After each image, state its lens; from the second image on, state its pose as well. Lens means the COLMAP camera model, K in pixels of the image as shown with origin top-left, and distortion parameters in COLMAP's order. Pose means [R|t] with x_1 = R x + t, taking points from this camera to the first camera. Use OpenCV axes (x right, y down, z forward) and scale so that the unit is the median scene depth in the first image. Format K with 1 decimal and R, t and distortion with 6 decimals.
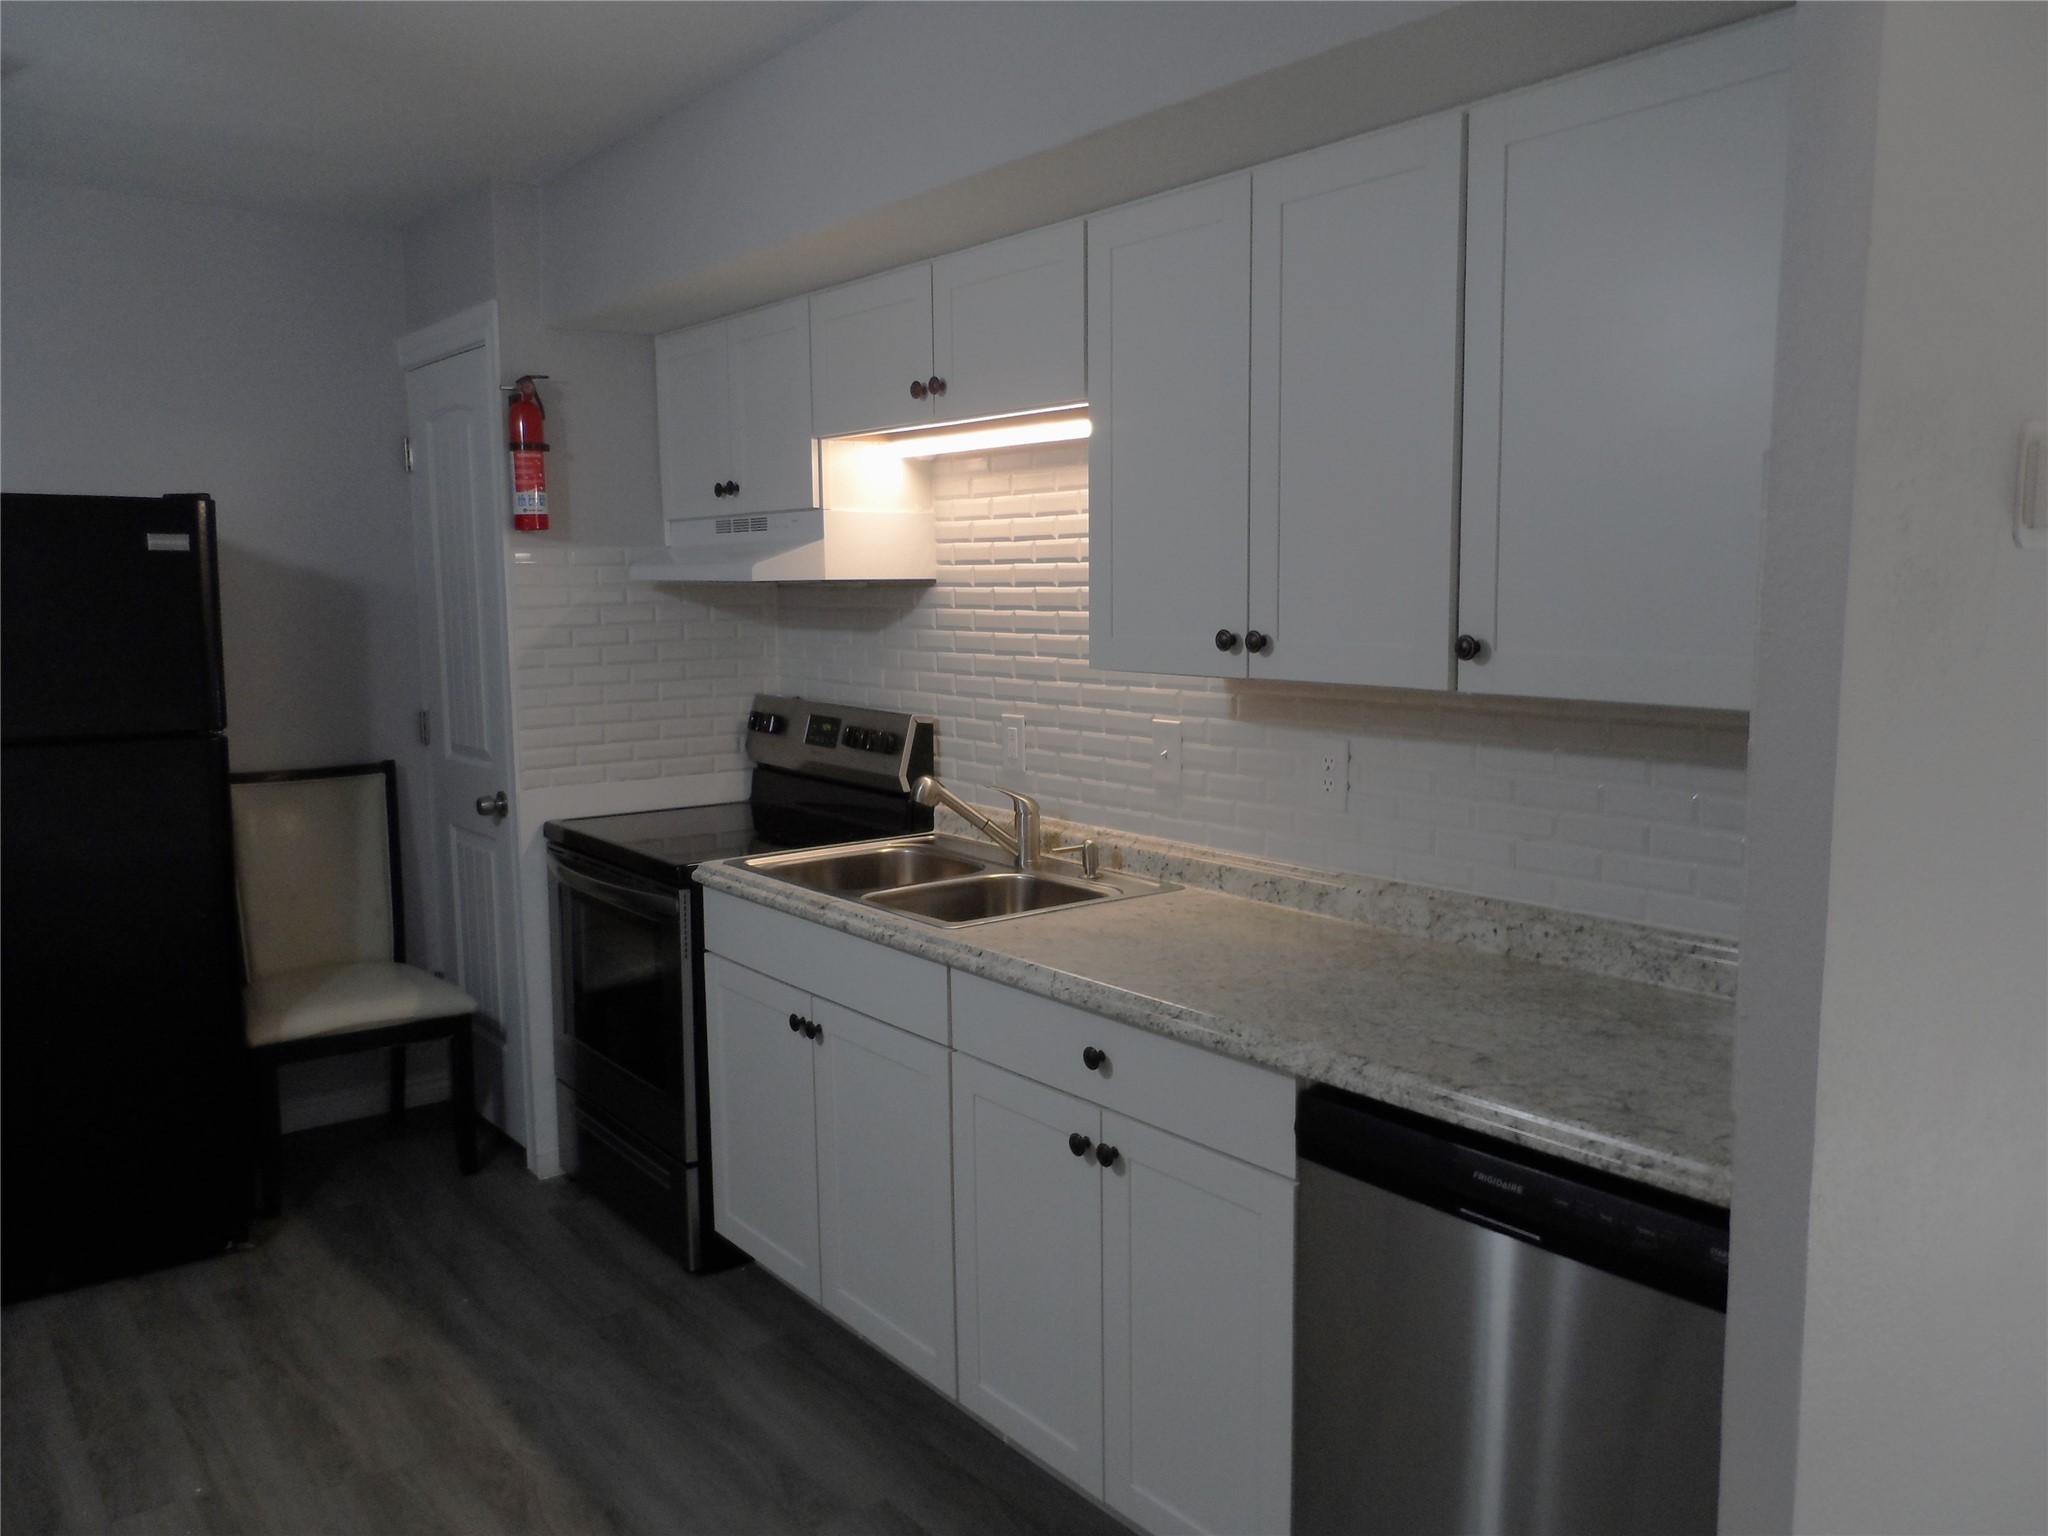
lens RADIAL K [[1561.7, 0, 999.7], [0, 1561.7, 770.2], [0, 0, 1]] dist [0.003663, -0.003345]
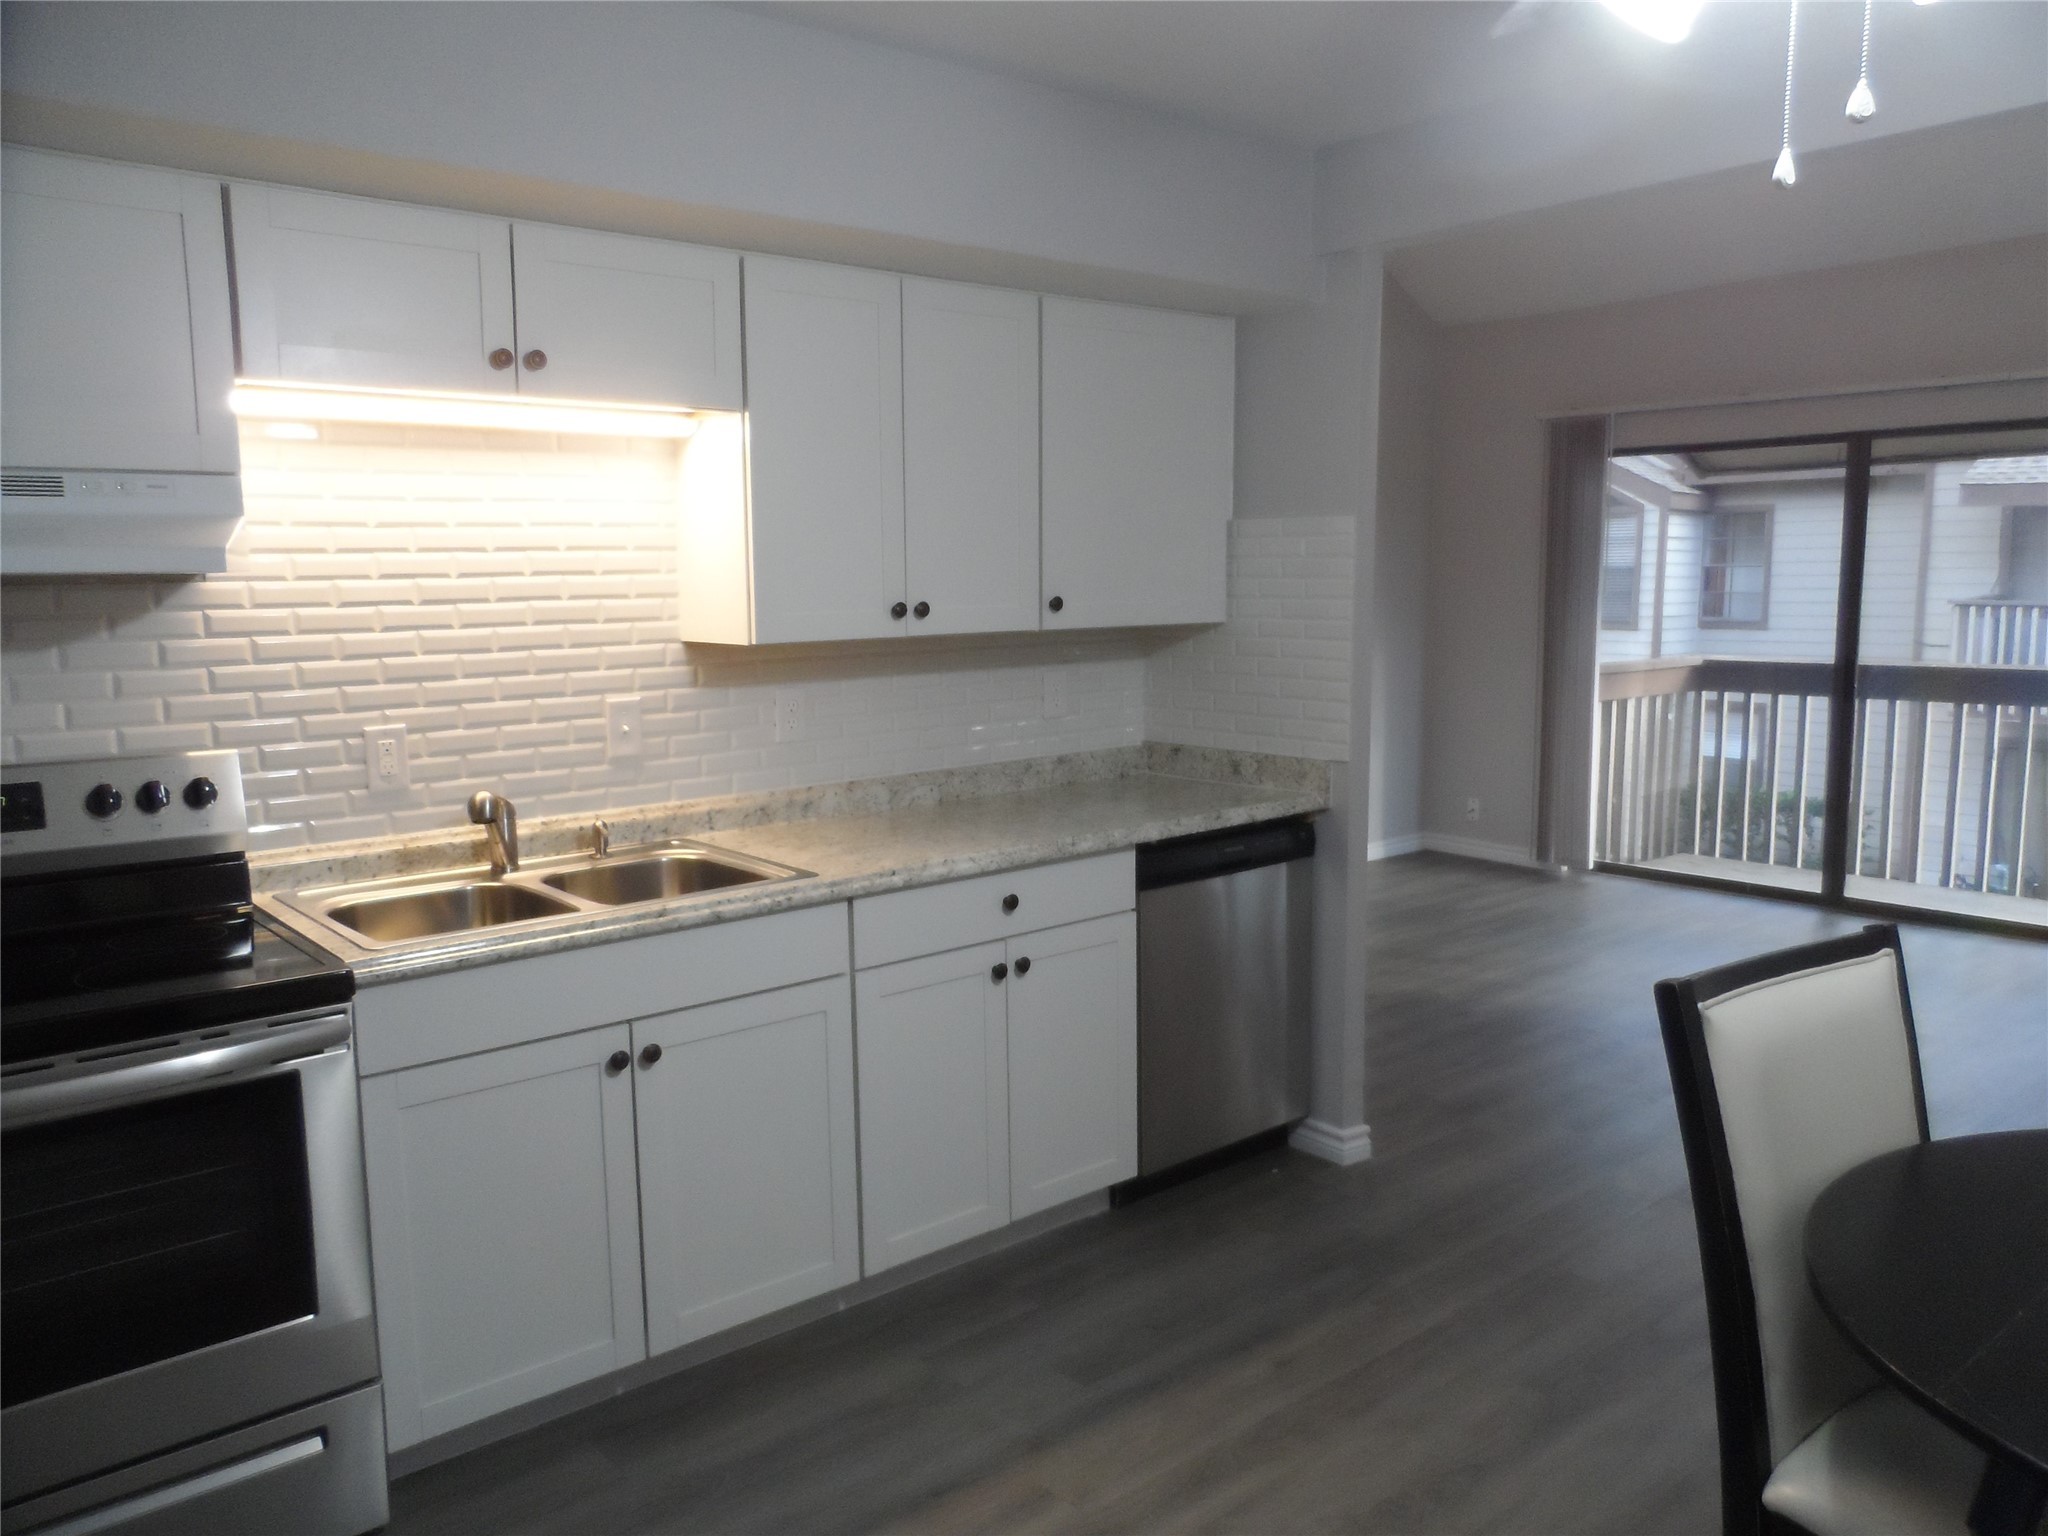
lens RADIAL K [[1561.7, 0, 999.7], [0, 1561.7, 770.2], [0, 0, 1]] dist [0.003663, -0.003345]
pose [[-0.047140, -0.119014, 0.991773, -1.032770], [0.136010, 0.982865, 0.124409, -0.085811], [-0.989585, 0.140756, -0.030145, 0.807215]]
